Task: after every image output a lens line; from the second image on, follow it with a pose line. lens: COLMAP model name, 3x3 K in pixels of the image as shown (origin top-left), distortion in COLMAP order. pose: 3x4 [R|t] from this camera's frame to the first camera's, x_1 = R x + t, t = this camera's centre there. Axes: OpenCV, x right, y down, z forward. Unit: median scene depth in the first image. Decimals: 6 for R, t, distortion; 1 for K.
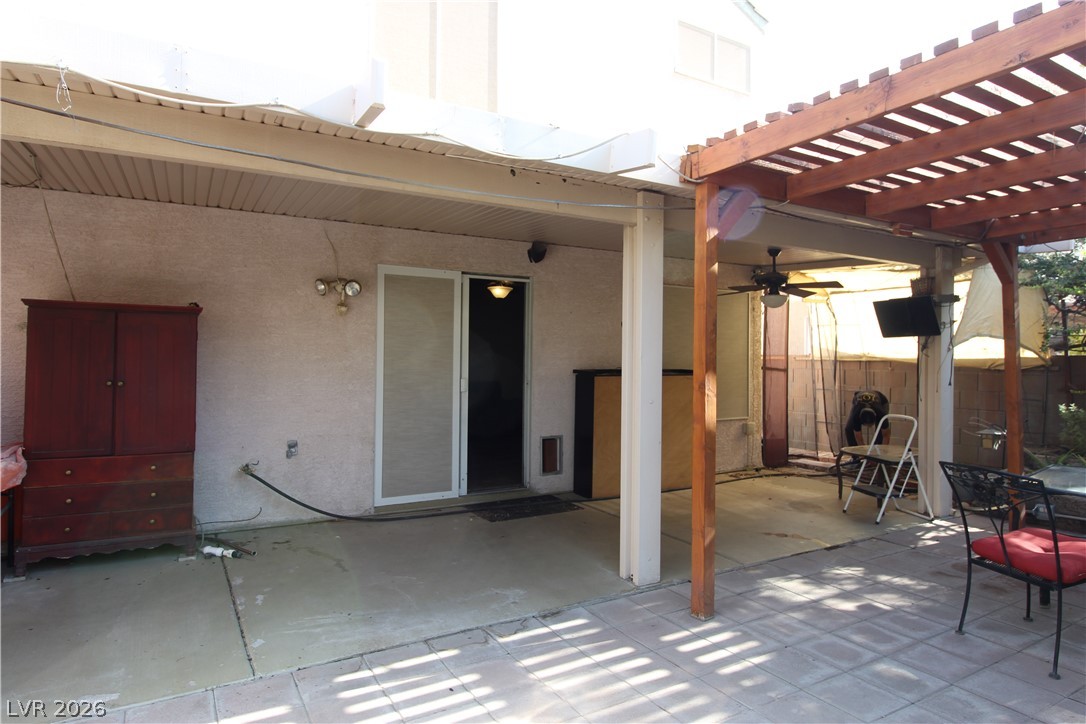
lens RADIAL K [[645.9, 0, 554.4], [0, 645.9, 349.8], [0, 0, 1]] dist [0.007999, -0.013164]
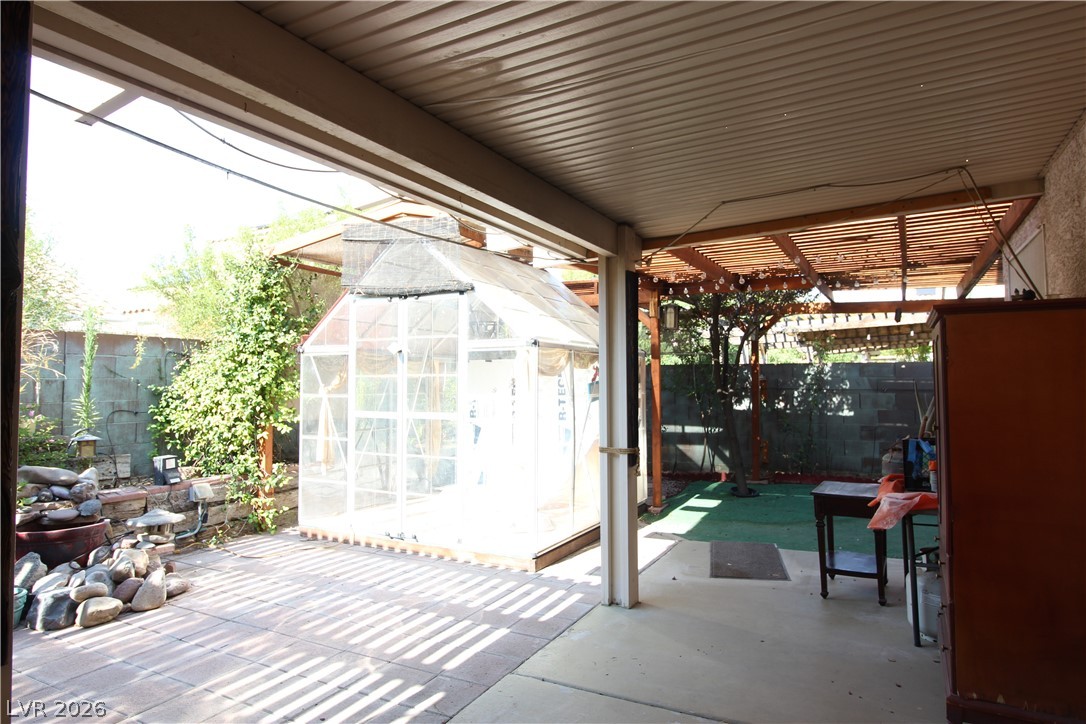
lens RADIAL K [[645.9, 0, 554.4], [0, 645.9, 349.8], [0, 0, 1]] dist [0.007999, -0.013164]
pose [[-0.852552, -0.030397, -0.521757, 0.061805], [0.001004, 0.998210, -0.059796, 0.012151], [0.522641, -0.051503, -0.850996, 1.719949]]
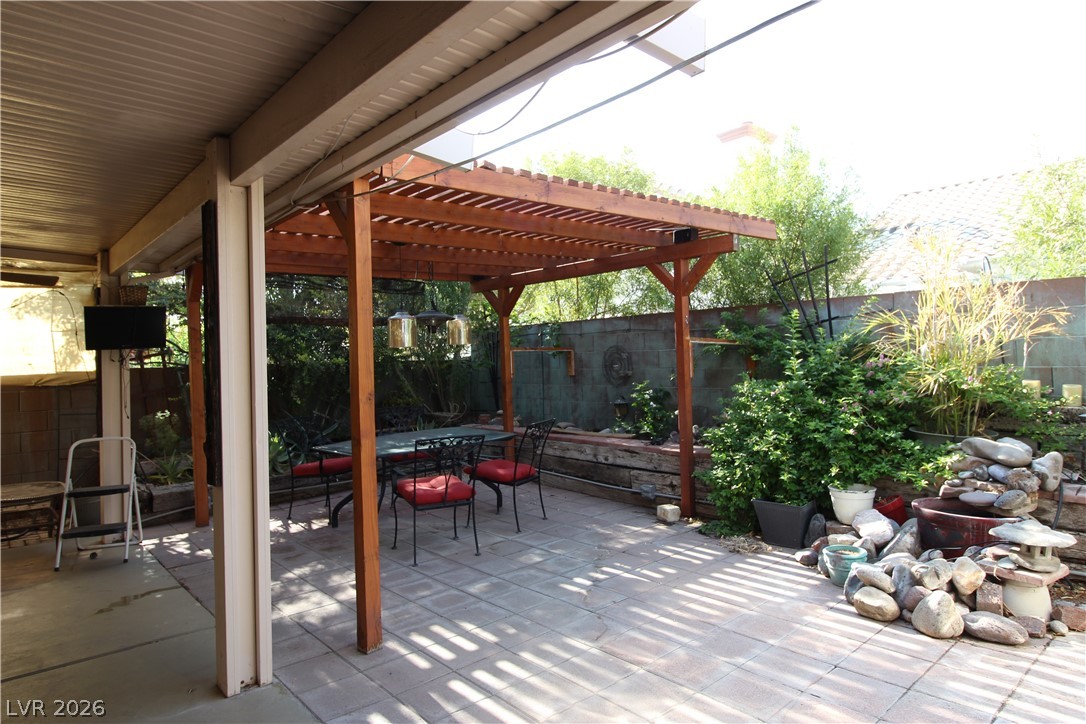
lens RADIAL K [[645.9, 0, 554.4], [0, 645.9, 349.8], [0, 0, 1]] dist [0.007999, -0.013164]
pose [[-0.186731, 0.011469, 0.982344, -0.779718], [0.020698, 0.999756, -0.007738, 0.001250], [-0.982193, 0.018887, -0.186923, 0.973929]]
